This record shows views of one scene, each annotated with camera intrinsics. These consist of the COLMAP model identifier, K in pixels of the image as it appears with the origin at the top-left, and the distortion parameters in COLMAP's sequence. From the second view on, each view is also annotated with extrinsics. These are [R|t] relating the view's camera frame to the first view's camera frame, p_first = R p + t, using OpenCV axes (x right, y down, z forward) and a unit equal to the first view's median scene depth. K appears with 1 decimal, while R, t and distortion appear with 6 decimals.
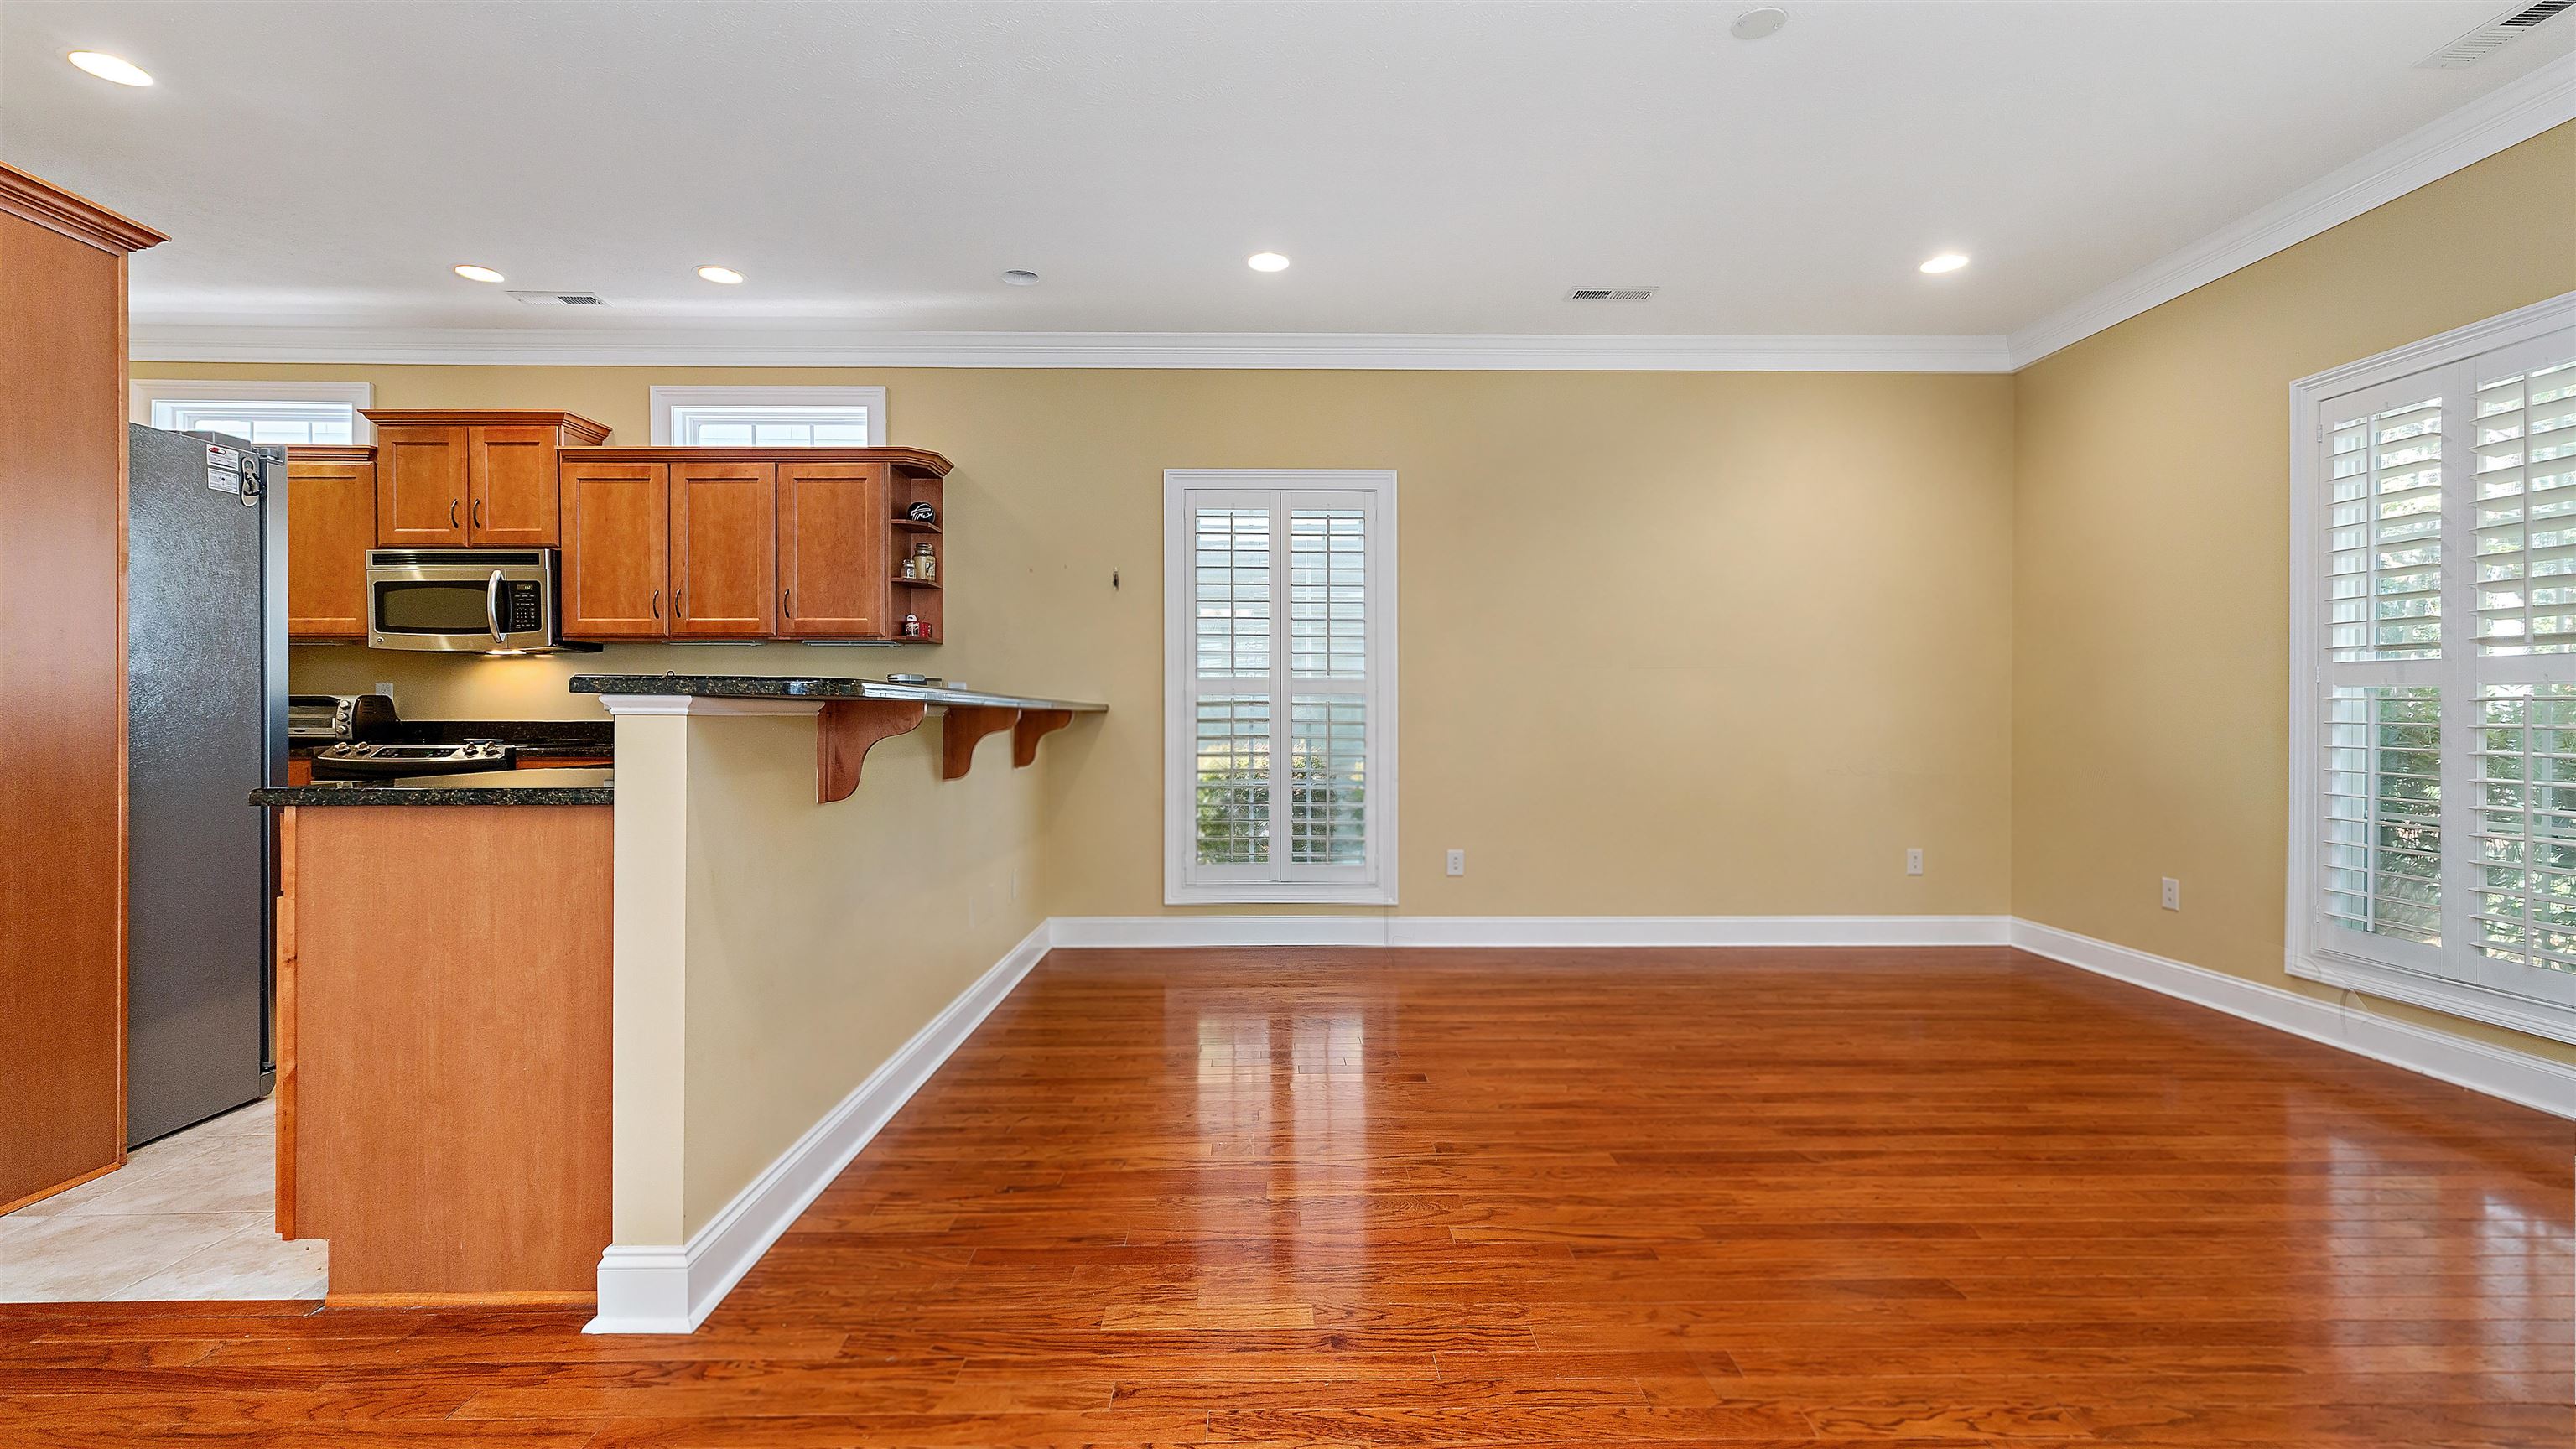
lens RADIAL K [[1160.3, 0, 1283.1], [0, 1160.3, 716.8], [0, 0, 1]] dist [0.003703, 0.000478]
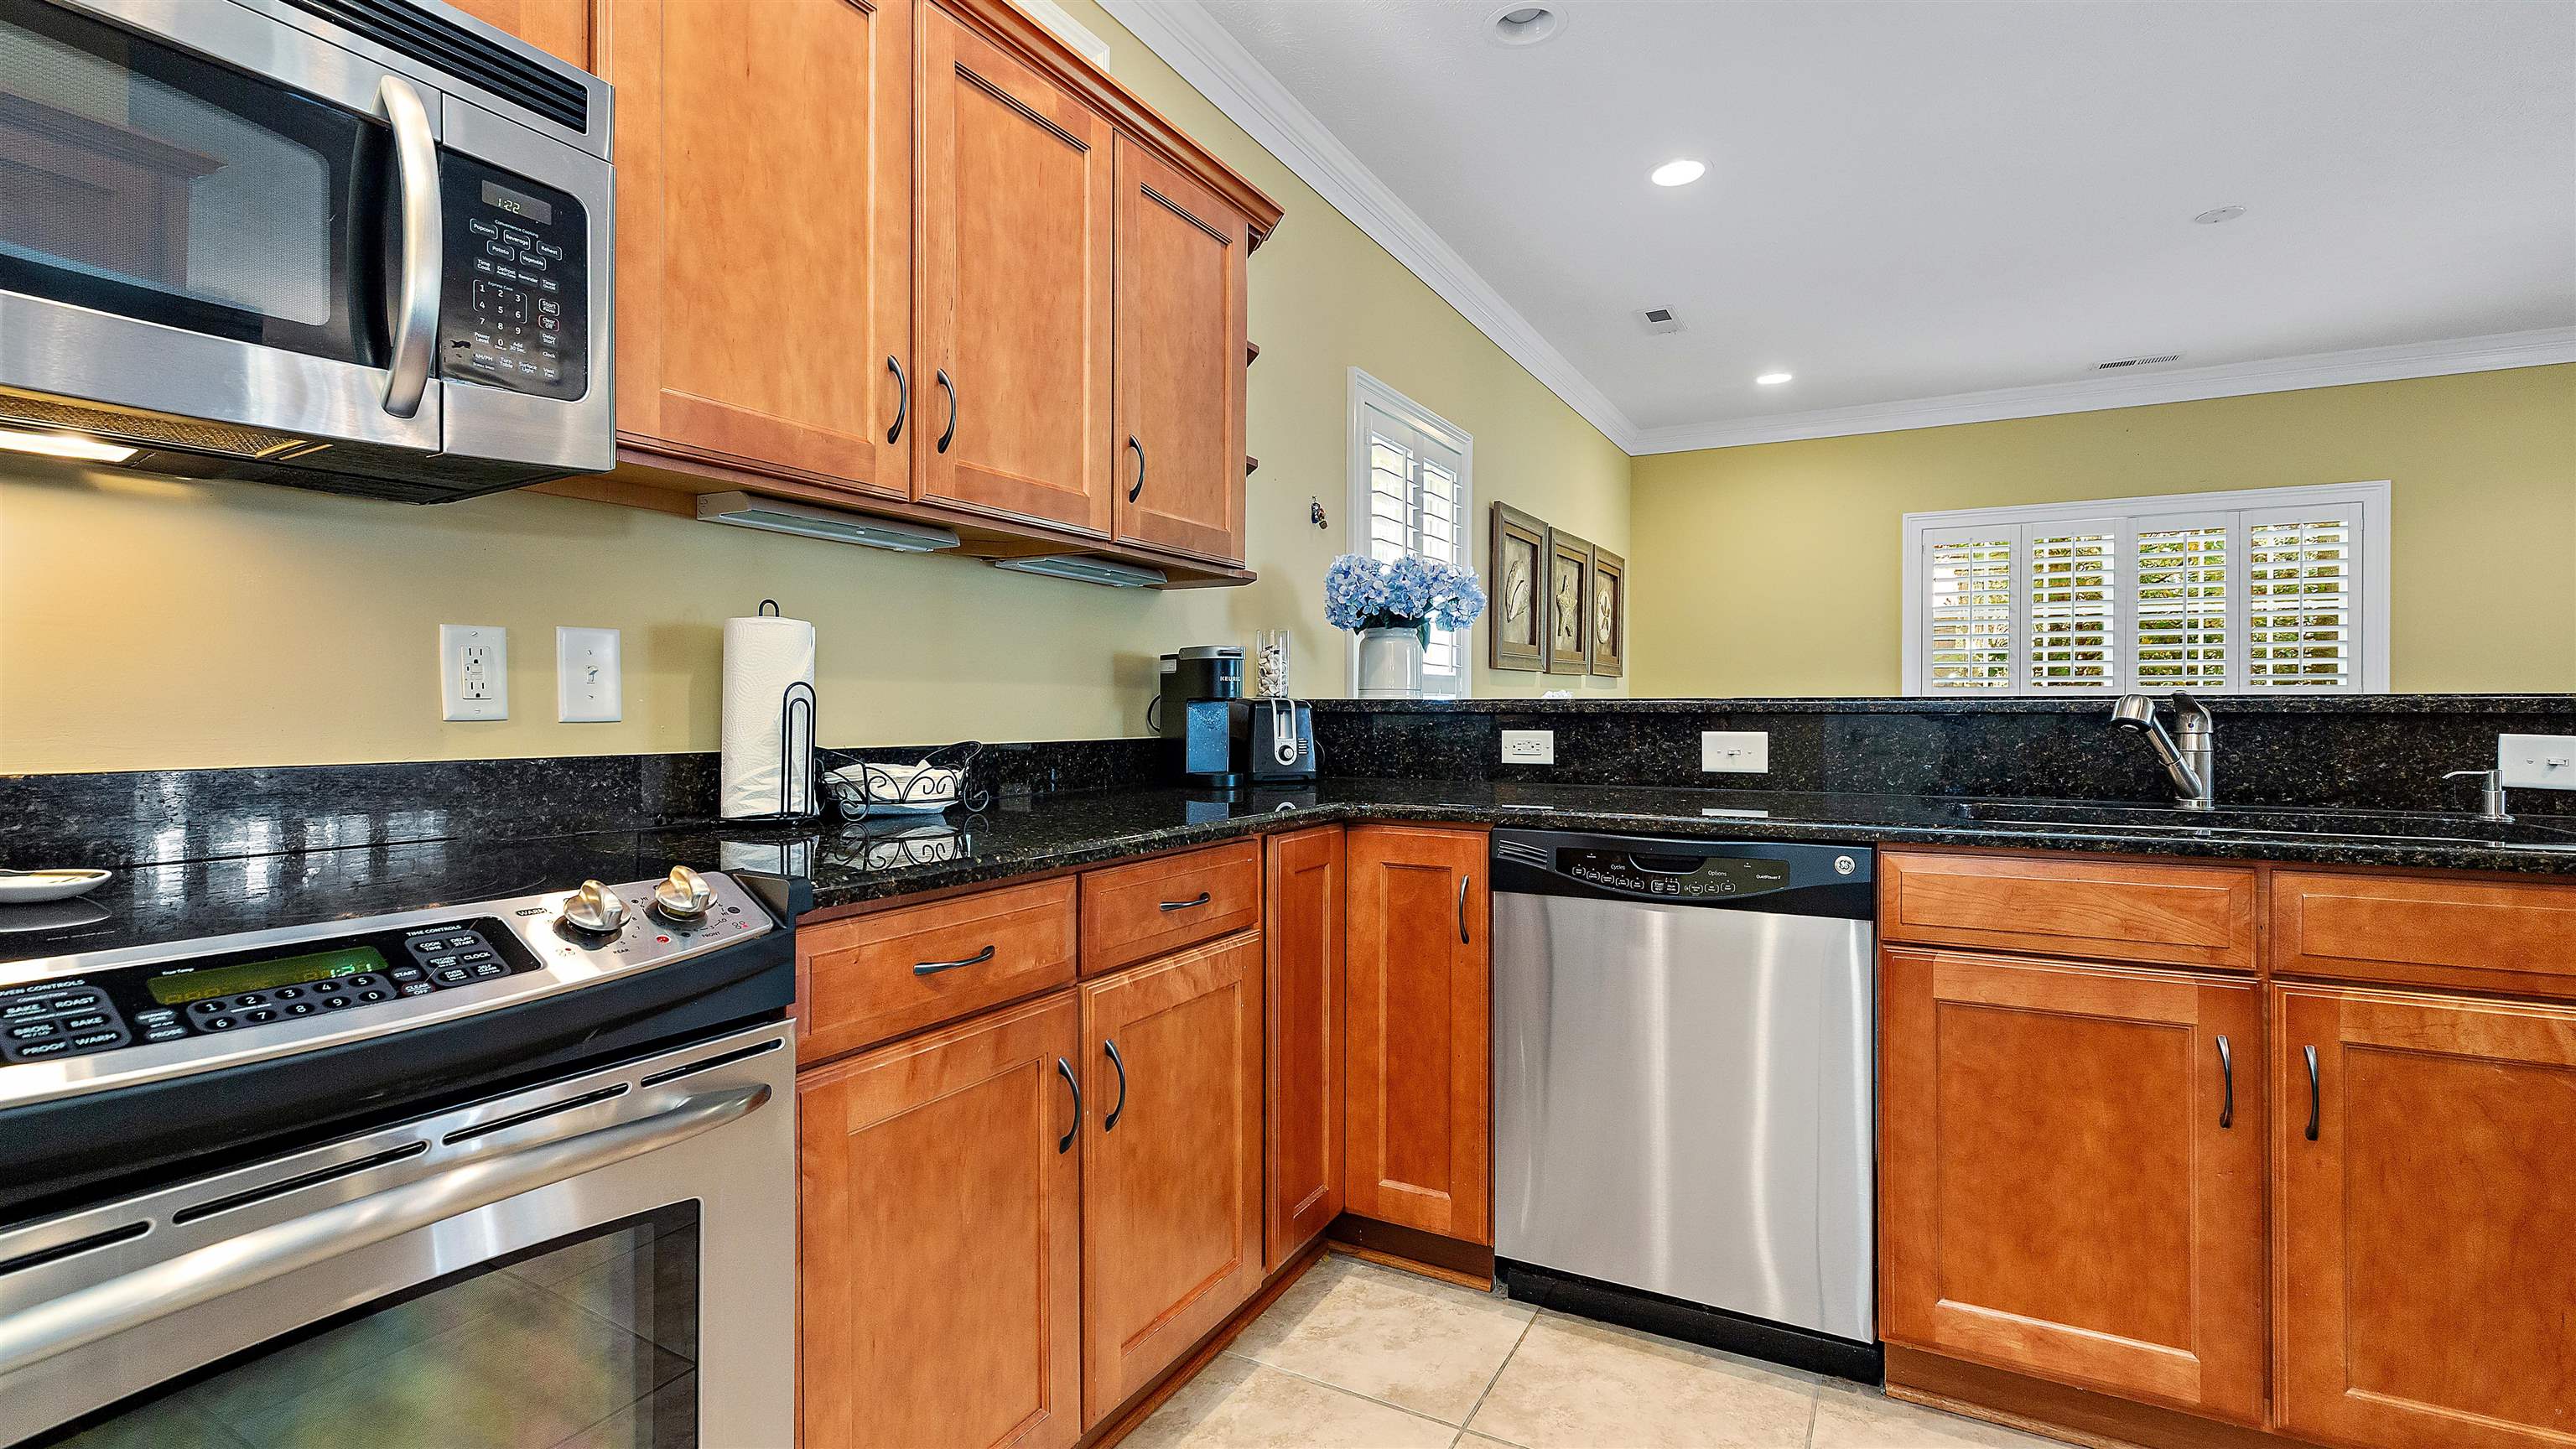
lens RADIAL K [[1160.3, 0, 1282.0], [0, 1160.3, 711.4], [0, 0, 1]] dist [0.003703, 0.000478]
pose [[0.497414, -0.000240, 0.867514, -0.770466], [-0.002099, 0.999997, 0.001480, -0.009121], [-0.867511, -0.002557, 0.497411, 0.739196]]
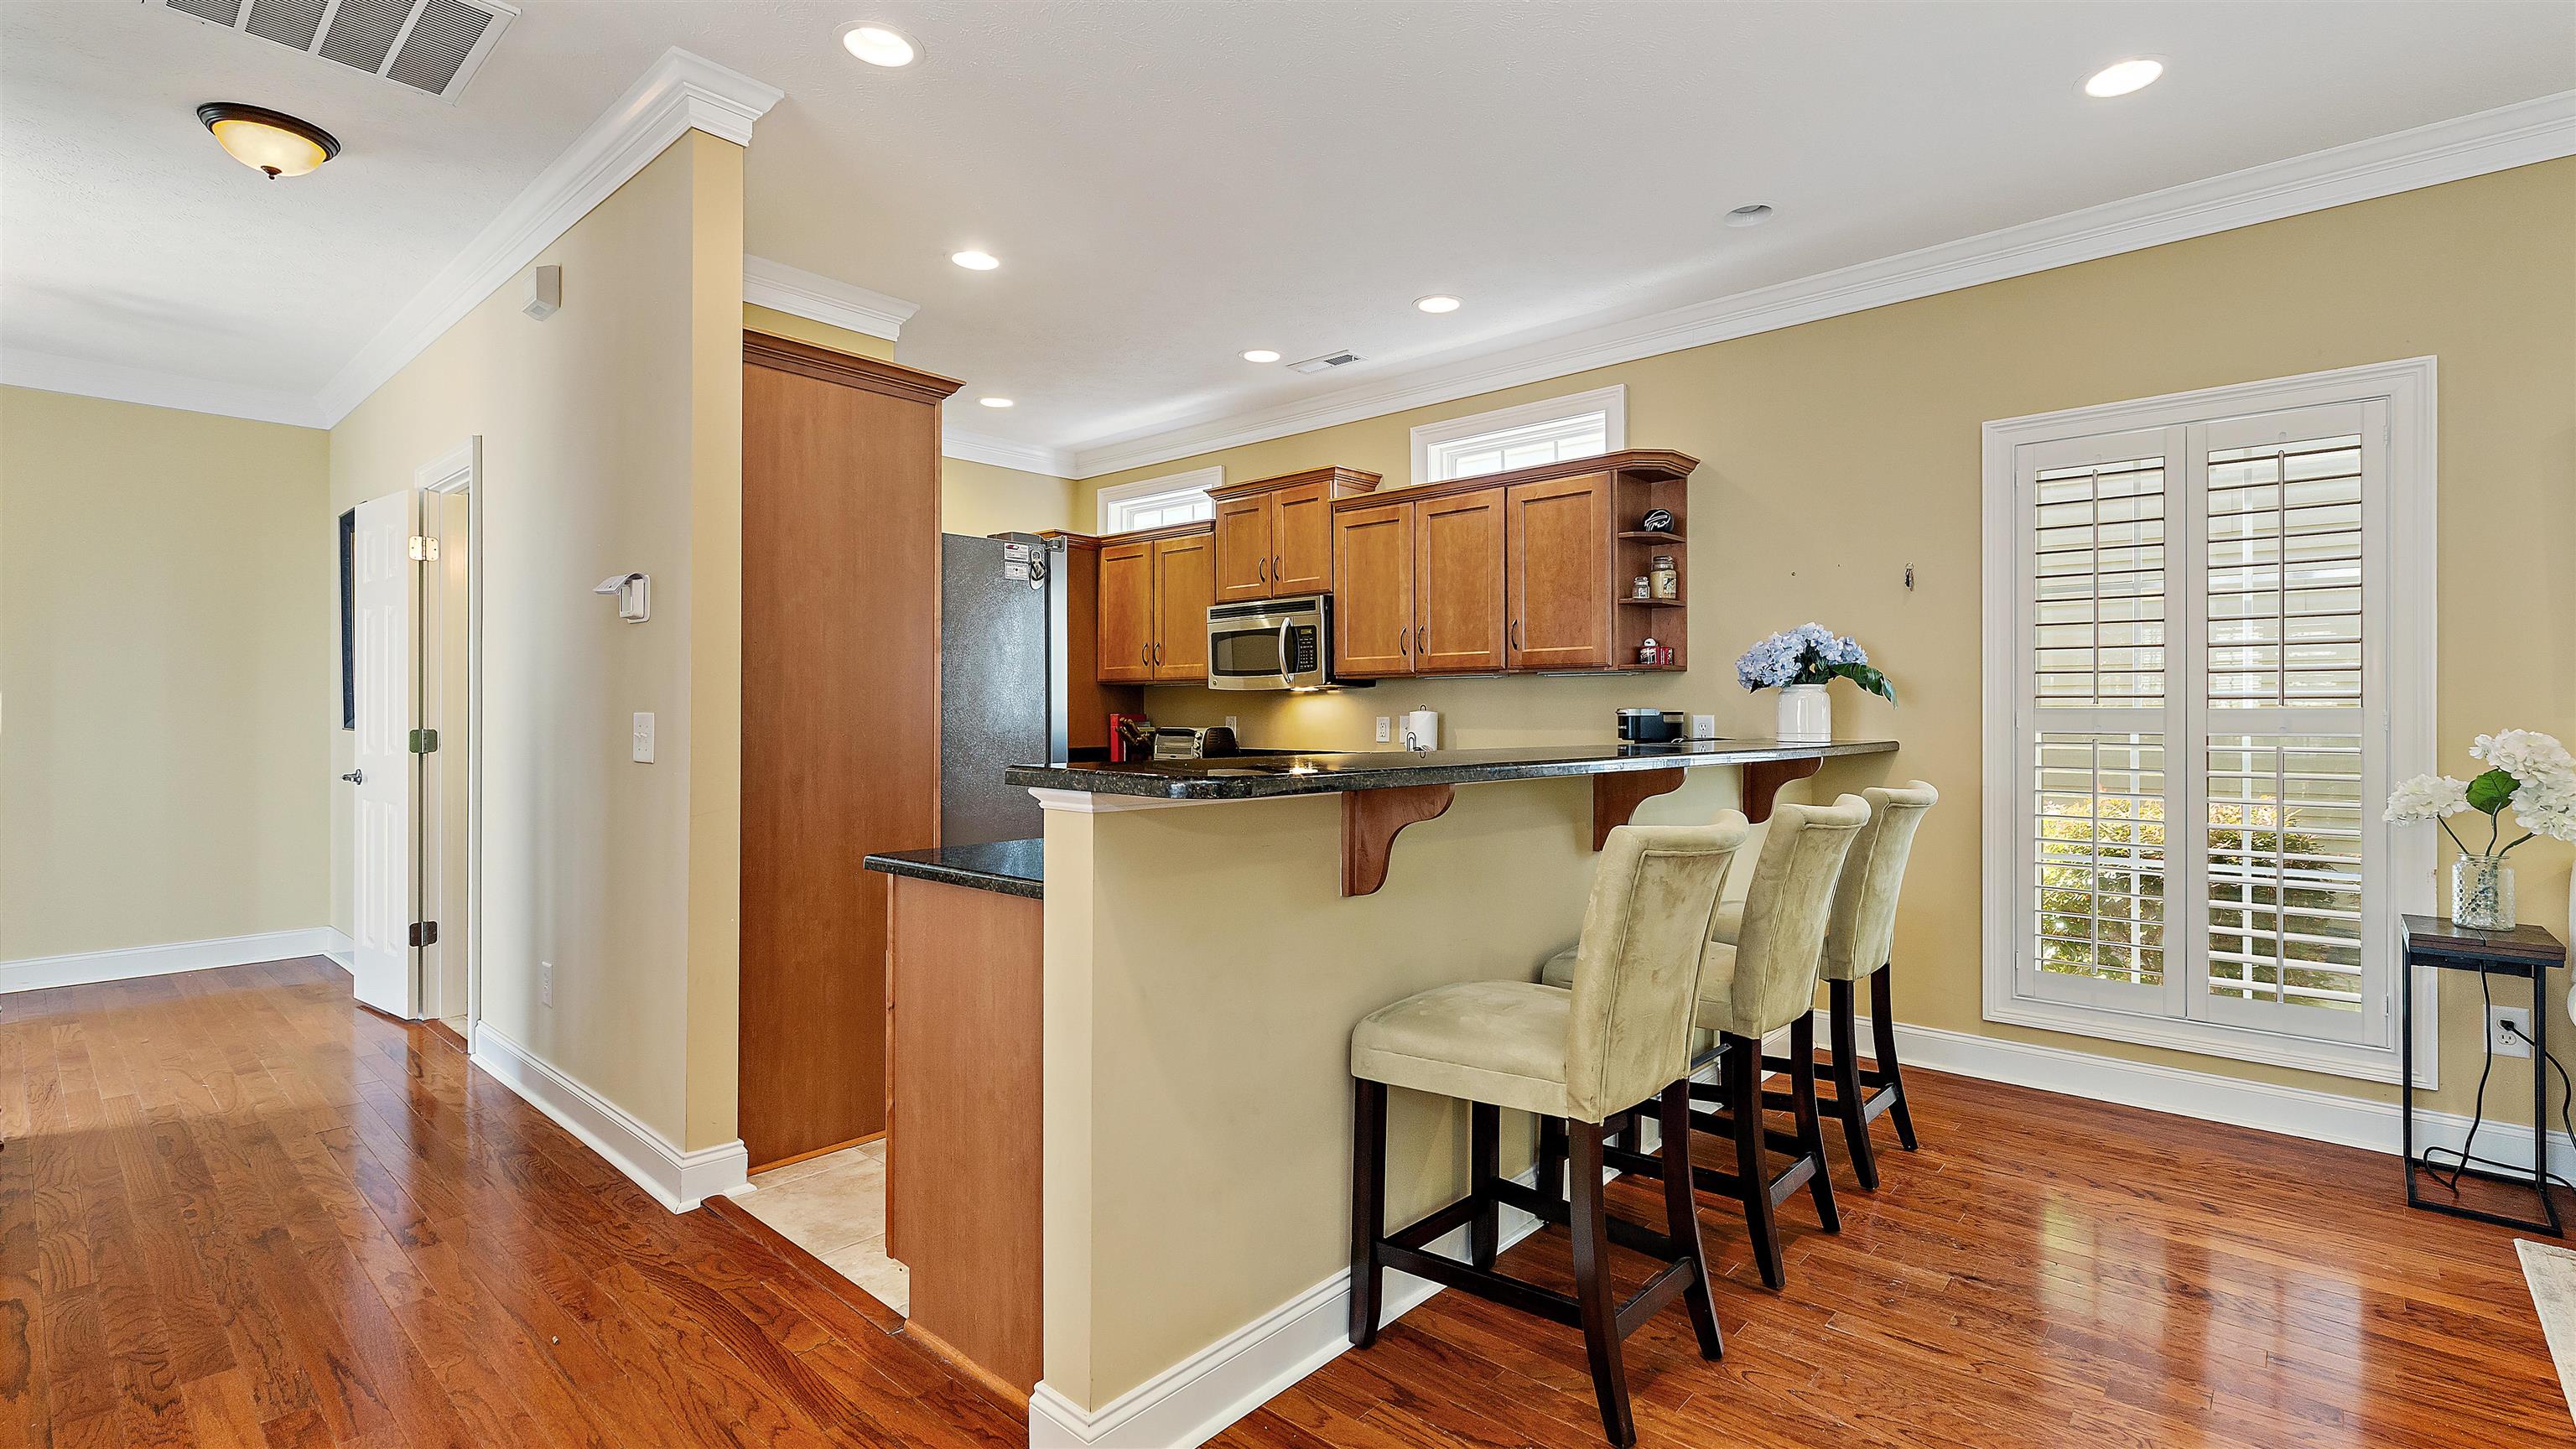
lens RADIAL K [[1160.3, 0, 1284.4], [0, 1160.3, 714.9], [0, 0, 1]] dist [0.003703, 0.000478]
pose [[0.732372, -0.000061, -0.680905, 0.077650], [-0.001832, 0.999996, -0.002061, -0.029902], [0.680902, 0.002757, 0.732369, 0.181720]]
